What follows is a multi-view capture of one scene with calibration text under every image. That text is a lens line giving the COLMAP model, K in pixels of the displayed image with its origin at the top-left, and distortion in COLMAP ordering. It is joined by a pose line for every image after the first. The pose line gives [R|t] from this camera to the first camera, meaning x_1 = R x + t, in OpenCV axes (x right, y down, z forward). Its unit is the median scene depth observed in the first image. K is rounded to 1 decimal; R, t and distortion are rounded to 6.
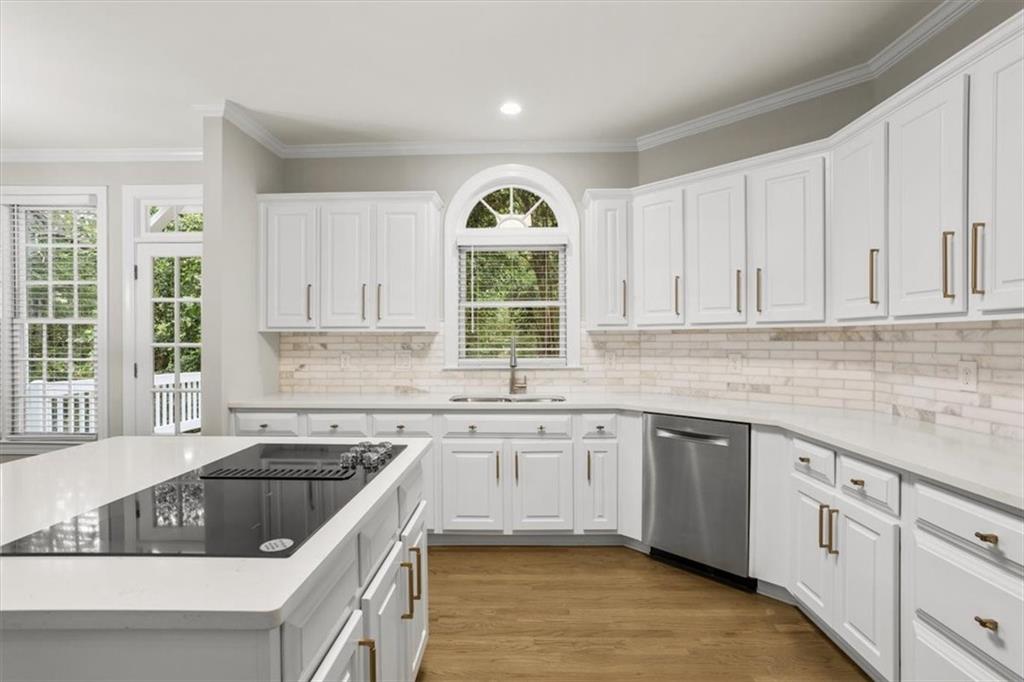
lens RADIAL K [[494.8, 0, 512.0], [0, 494.8, 341.0], [0, 0, 1]] dist [-0.059752, 0.041503]
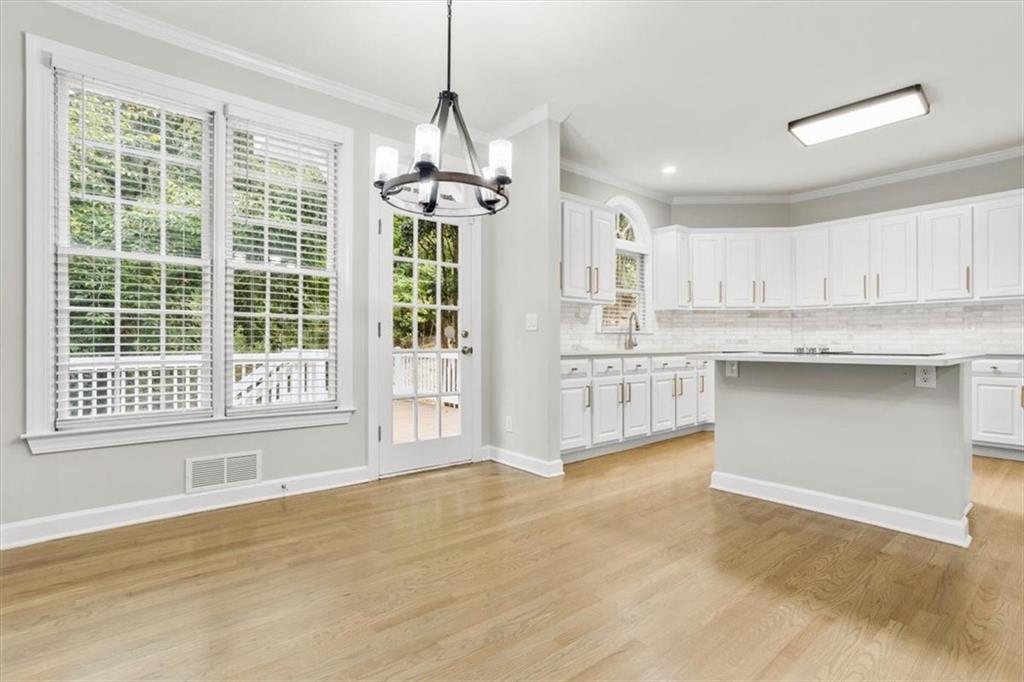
lens RADIAL K [[494.8, 0, 512.0], [0, 494.8, 341.0], [0, 0, 1]] dist [-0.059752, 0.041503]
pose [[0.751448, 0.006202, 0.659764, -1.247935], [-0.000320, 0.999959, -0.009035, 0.094040], [-0.659793, 0.006578, 0.751419, 0.107159]]
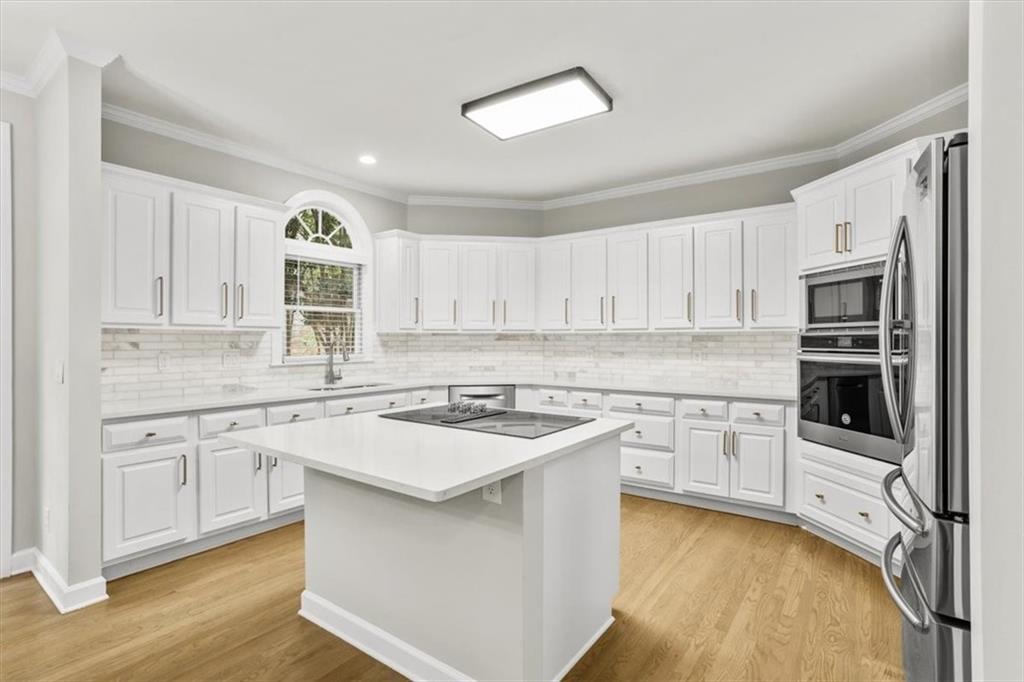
lens RADIAL K [[494.8, 0, 512.0], [0, 494.8, 341.0], [0, 0, 1]] dist [-0.059752, 0.041503]
pose [[0.571972, 0.001993, 0.820271, -0.716520], [0.000243, 0.999997, -0.002599, 0.005000], [-0.820273, 0.001686, 0.571970, -0.041774]]
